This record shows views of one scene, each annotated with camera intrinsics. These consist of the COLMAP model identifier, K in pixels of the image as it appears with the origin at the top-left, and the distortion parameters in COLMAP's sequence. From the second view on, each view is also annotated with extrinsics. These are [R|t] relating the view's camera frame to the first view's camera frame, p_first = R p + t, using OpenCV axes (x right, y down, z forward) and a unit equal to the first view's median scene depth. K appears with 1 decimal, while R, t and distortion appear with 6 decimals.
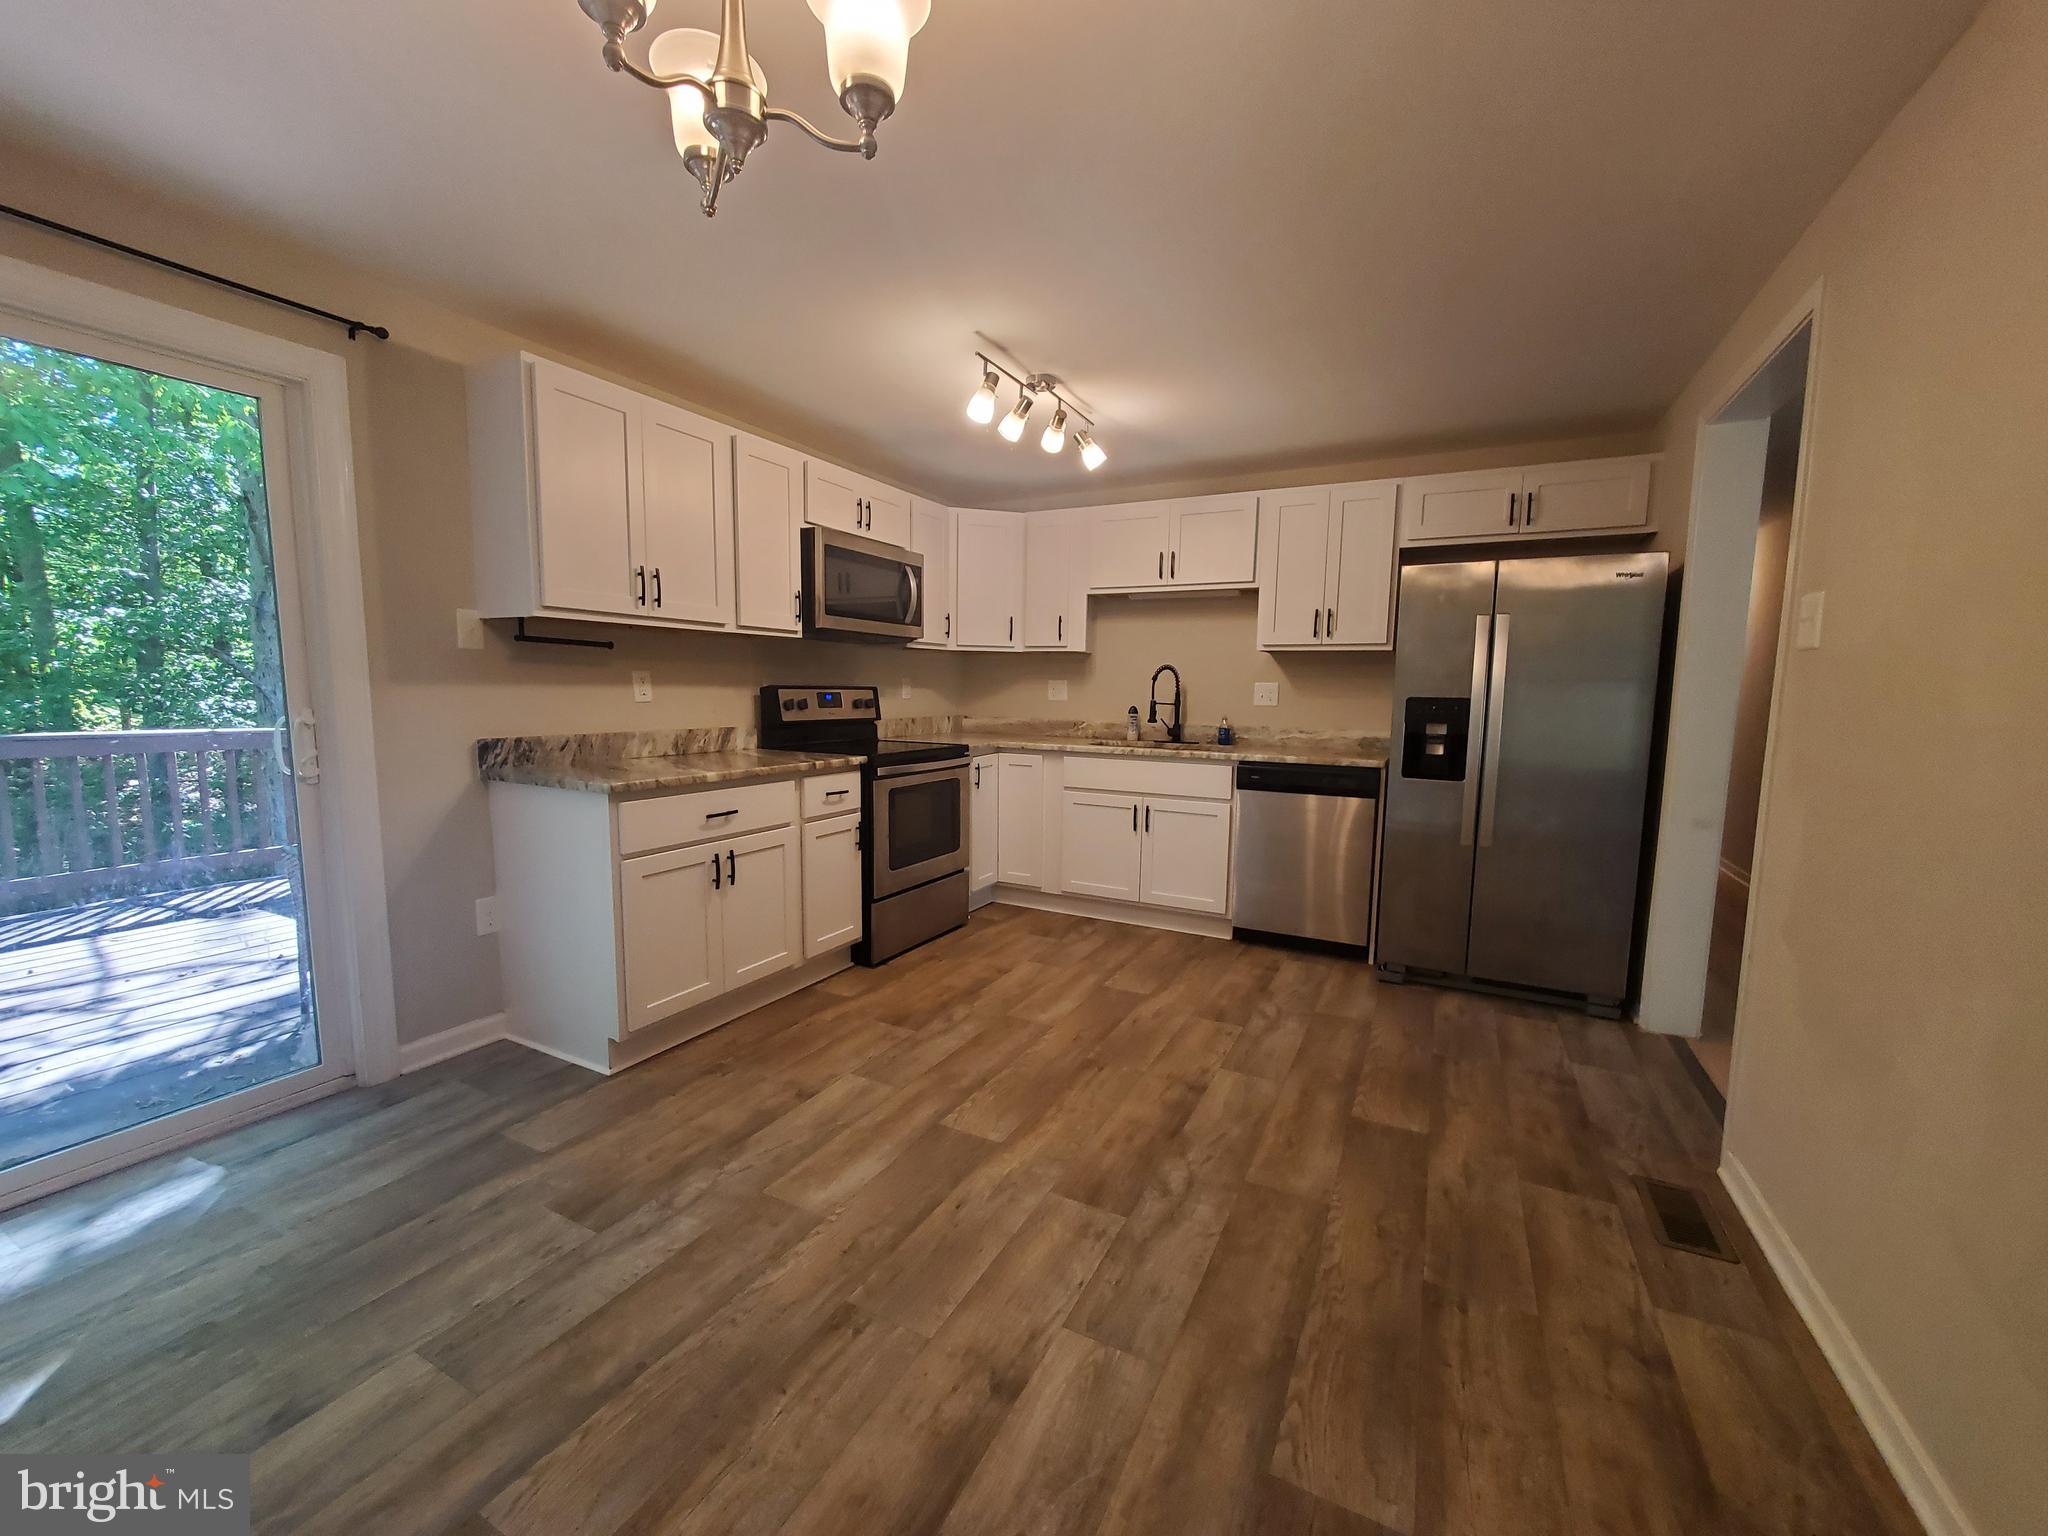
lens RADIAL K [[809.5, 0, 1021.5], [0, 809.5, 775.7], [0, 0, 1]] dist [-0.001907, 0.000587]
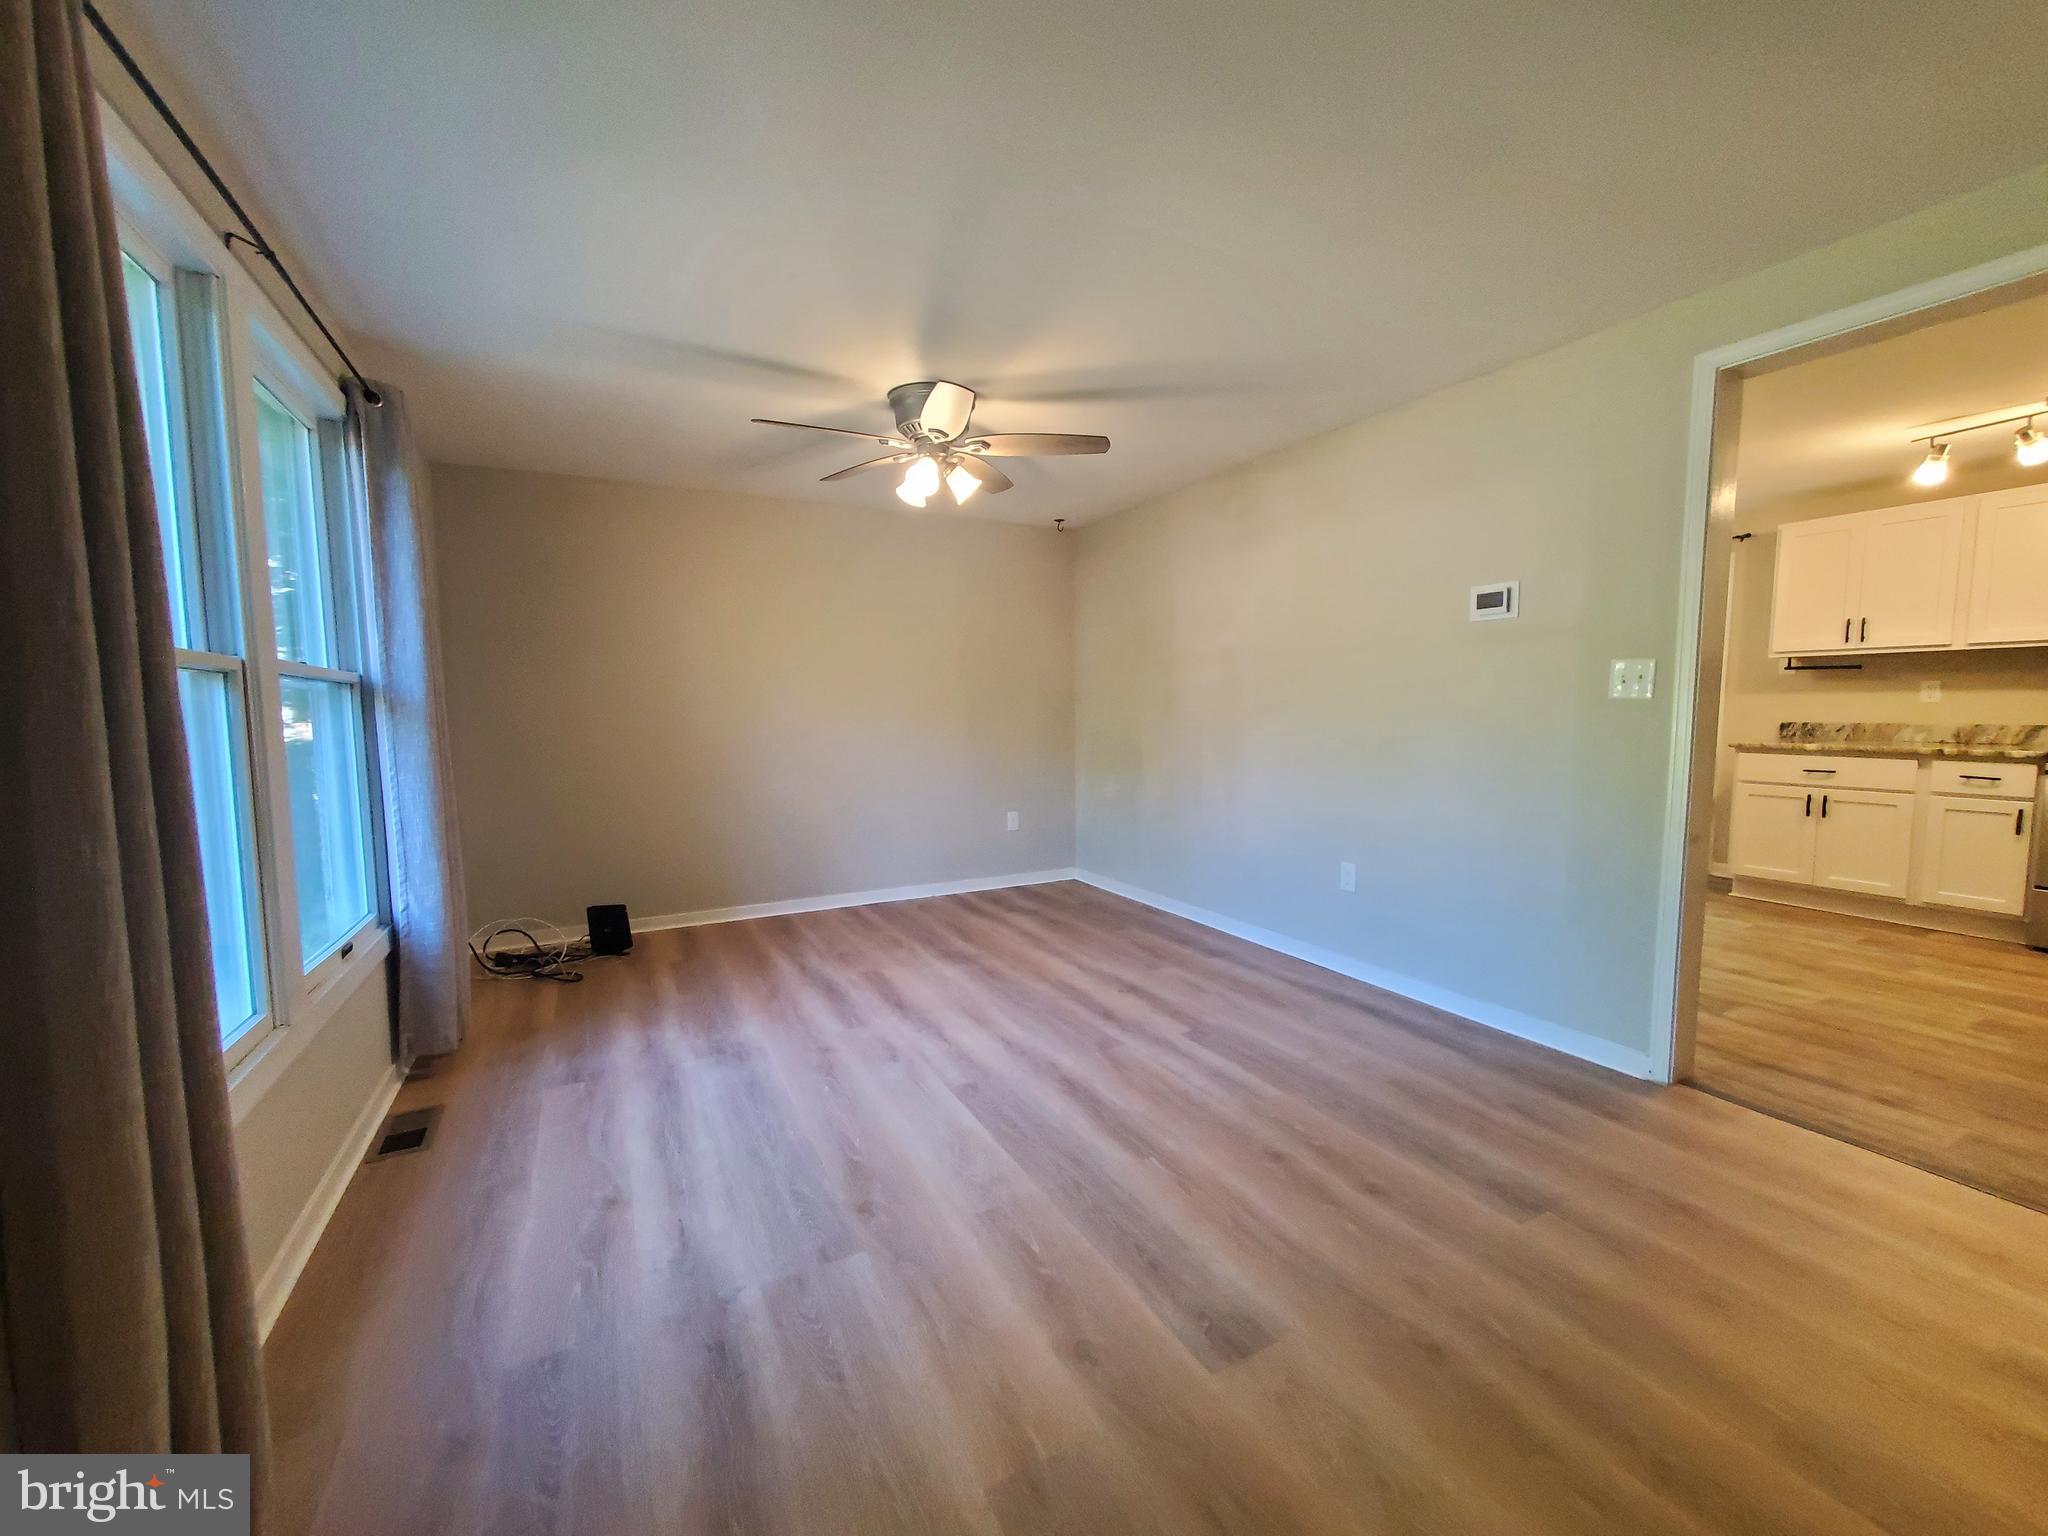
lens RADIAL K [[809.5, 0, 1021.7], [0, 809.5, 777.7], [0, 0, 1]] dist [-0.001907, 0.000587]
pose [[-0.571124, 0.073764, -0.817543, 1.803876], [-0.080704, 0.986083, 0.145349, -0.044745], [0.816887, 0.148991, -0.557223, 0.583846]]
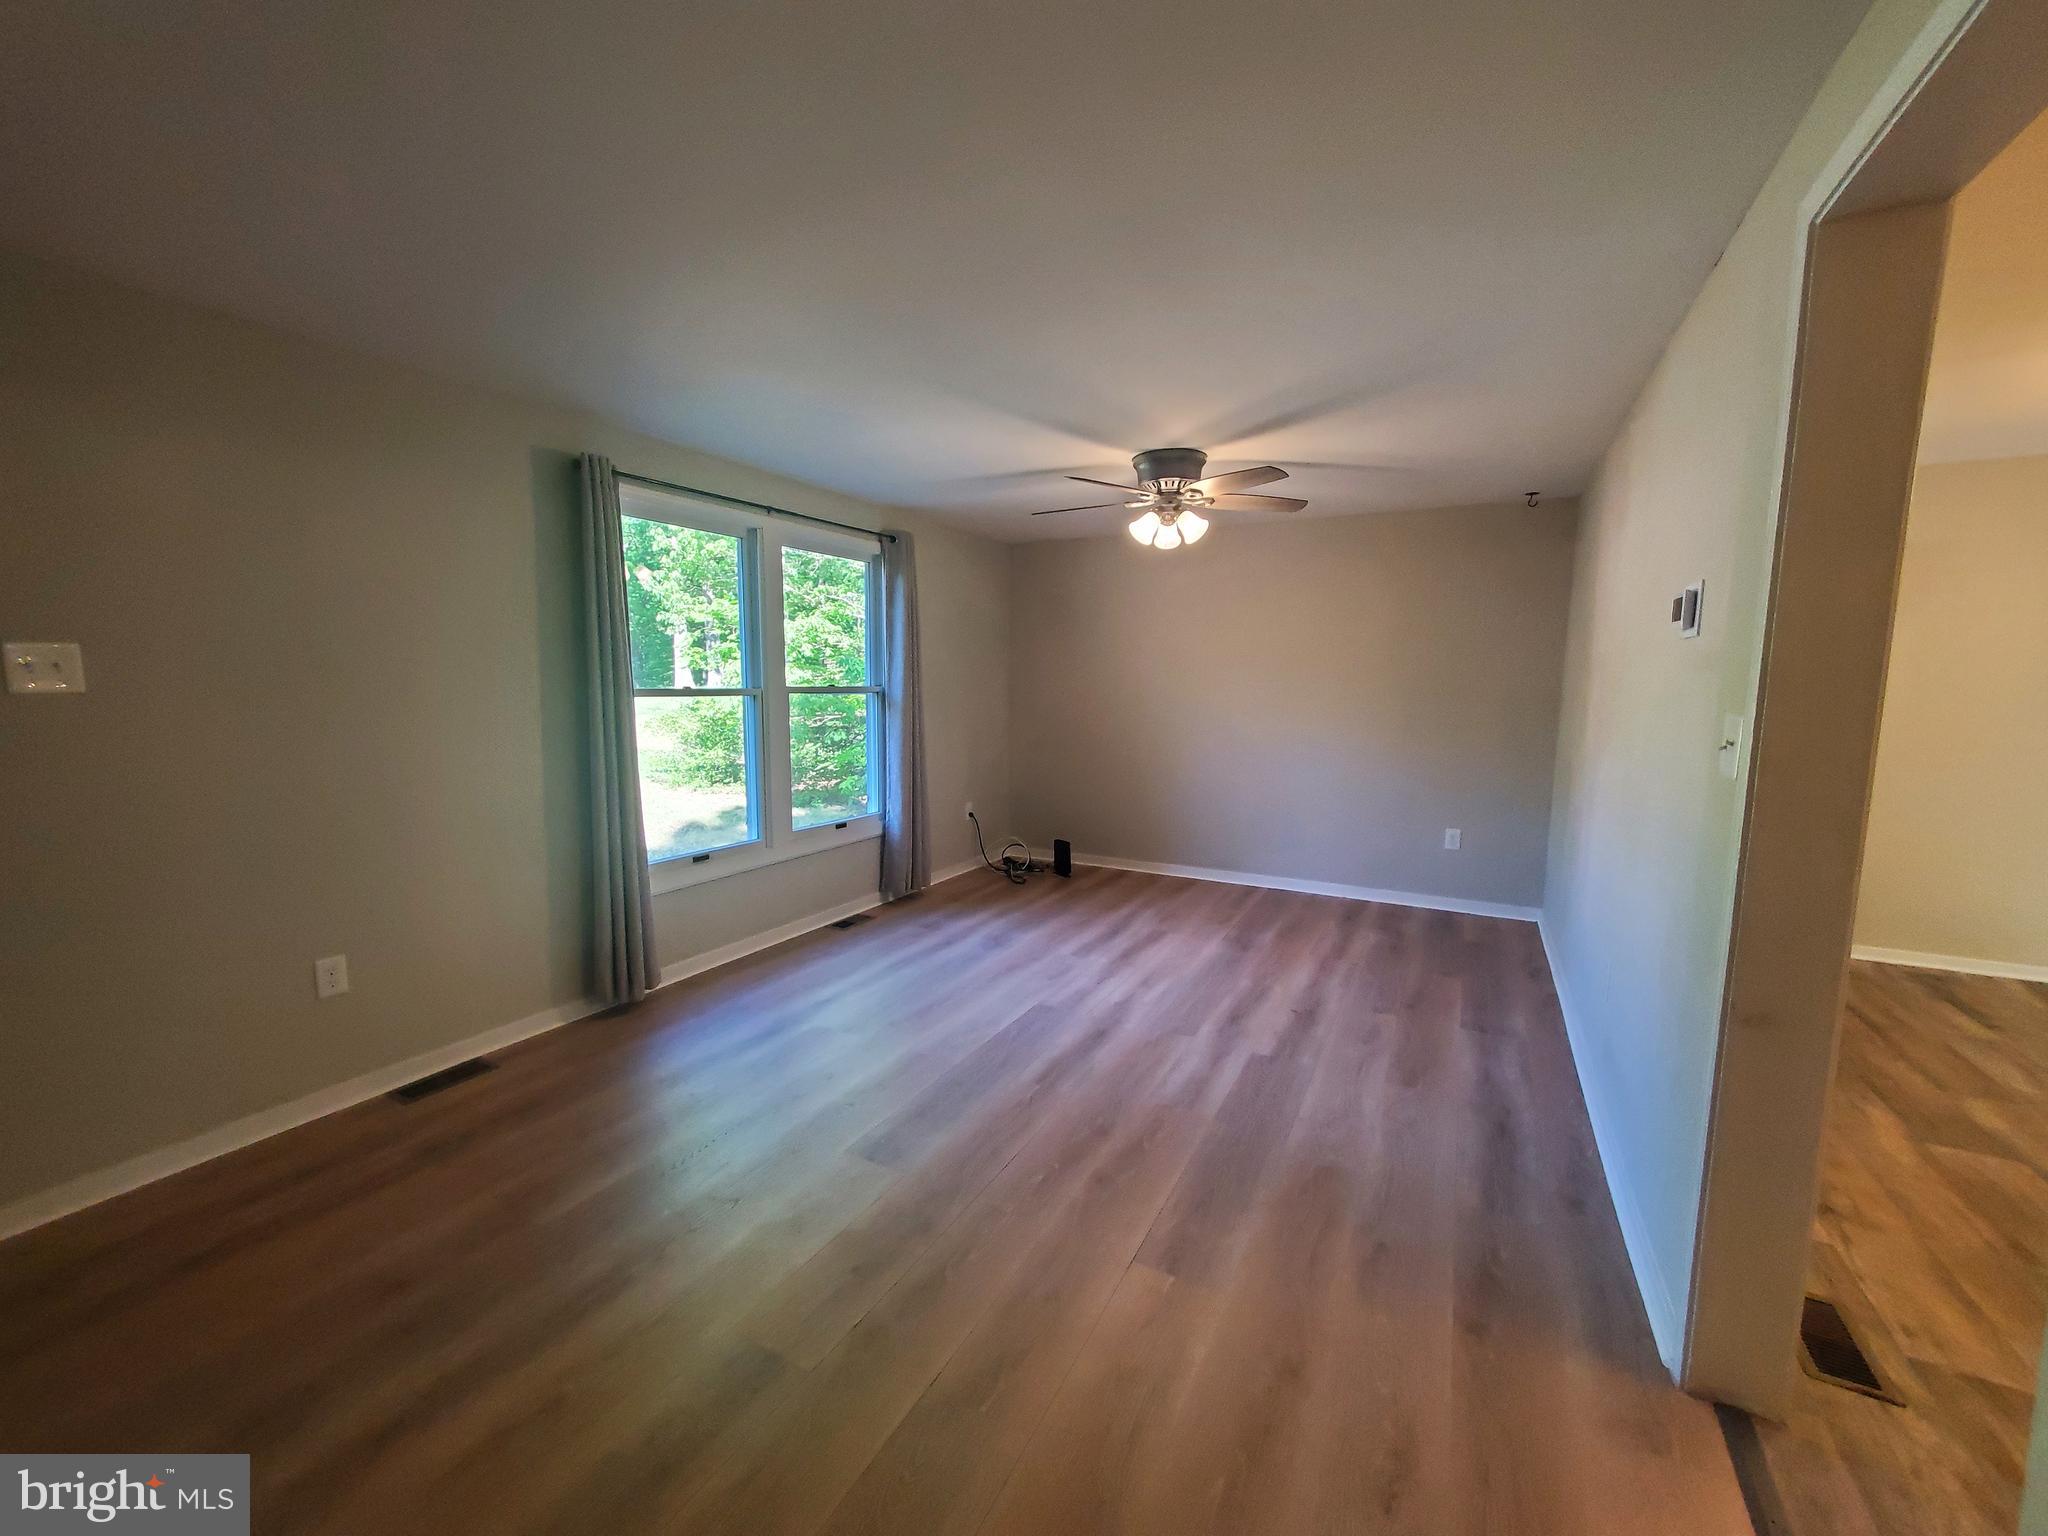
lens RADIAL K [[809.5, 0, 1013.6], [0, 809.5, 768.8], [0, 0, 1]] dist [-0.001907, 0.000587]
pose [[-0.999676, -0.012421, 0.022239, 1.150116], [-0.007281, 0.975966, 0.217801, -0.178126], [-0.024410, 0.217569, -0.975740, 1.185639]]
